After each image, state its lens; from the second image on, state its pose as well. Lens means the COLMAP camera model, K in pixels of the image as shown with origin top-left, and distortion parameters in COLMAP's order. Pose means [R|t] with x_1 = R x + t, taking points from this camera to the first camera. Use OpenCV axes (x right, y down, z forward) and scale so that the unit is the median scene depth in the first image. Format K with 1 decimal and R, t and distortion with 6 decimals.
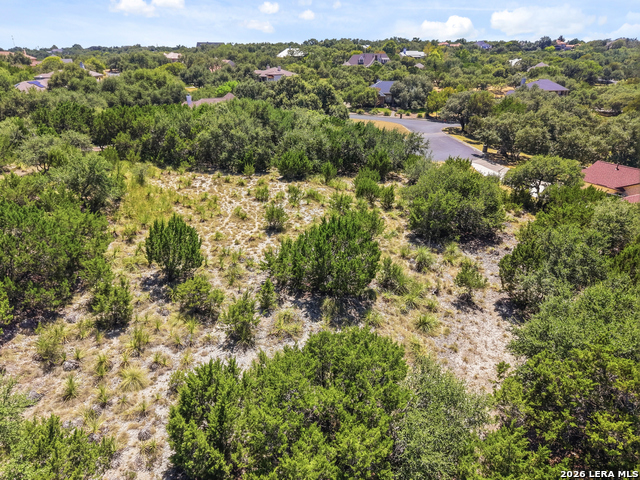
lens RADIAL K [[442.5, 0, 319.6], [0, 442.5, 241.7], [0, 0, 1]] dist [0.004770, -0.004168]
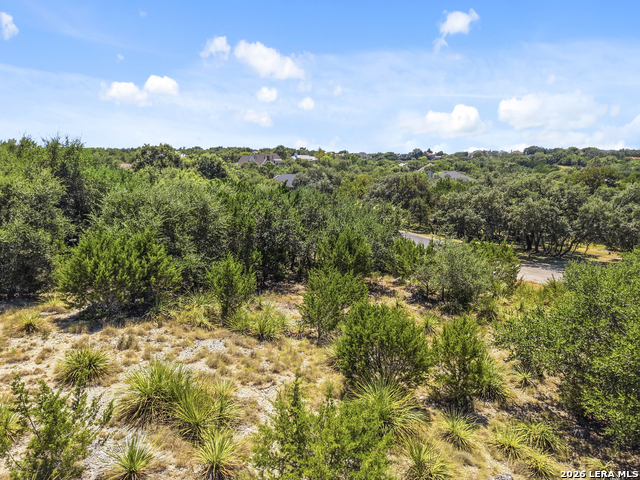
lens RADIAL K [[442.5, 0, 322.5], [0, 442.5, 241.2], [0, 0, 1]] dist [0.004770, -0.004168]
pose [[0.967950, -0.043964, 0.247263, 0.005636], [0.102606, 0.967867, -0.229576, -0.094493], [-0.229225, 0.247589, 0.941358, 0.588581]]
